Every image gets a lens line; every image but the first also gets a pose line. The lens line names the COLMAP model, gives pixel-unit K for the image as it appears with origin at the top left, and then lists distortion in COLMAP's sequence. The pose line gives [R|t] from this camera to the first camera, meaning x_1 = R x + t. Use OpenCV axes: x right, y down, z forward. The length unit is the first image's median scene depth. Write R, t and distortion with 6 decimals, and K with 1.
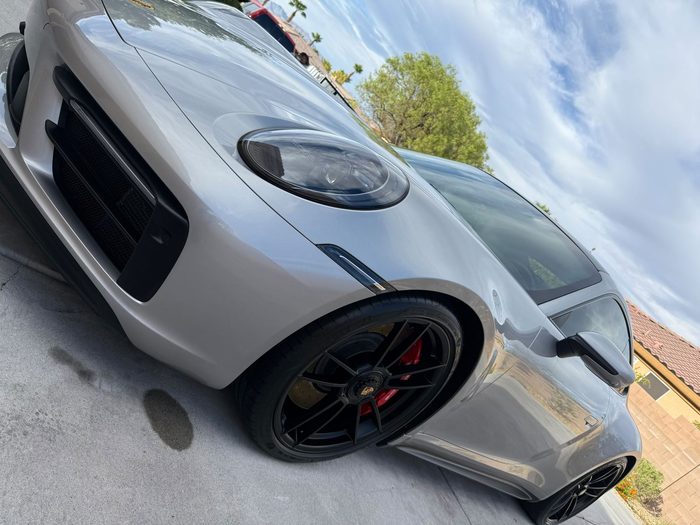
lens RADIAL K [[499.5, 0, 343.0], [0, 499.5, 266.2], [0, 0, 1]] dist [0.055556, -0.074787]
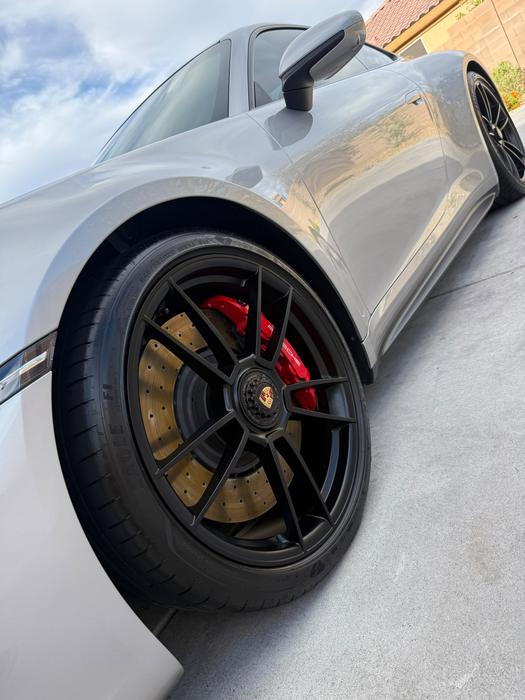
lens RADIAL K [[499.5, 0, 260.0], [0, 499.5, 357.9], [0, 0, 1]] dist [0.055556, -0.074787]
pose [[0.183437, -0.982873, -0.017625, 0.066759], [0.982432, 0.182670, 0.038192, 0.129693], [-0.034319, -0.024321, 0.999115, 0.230475]]
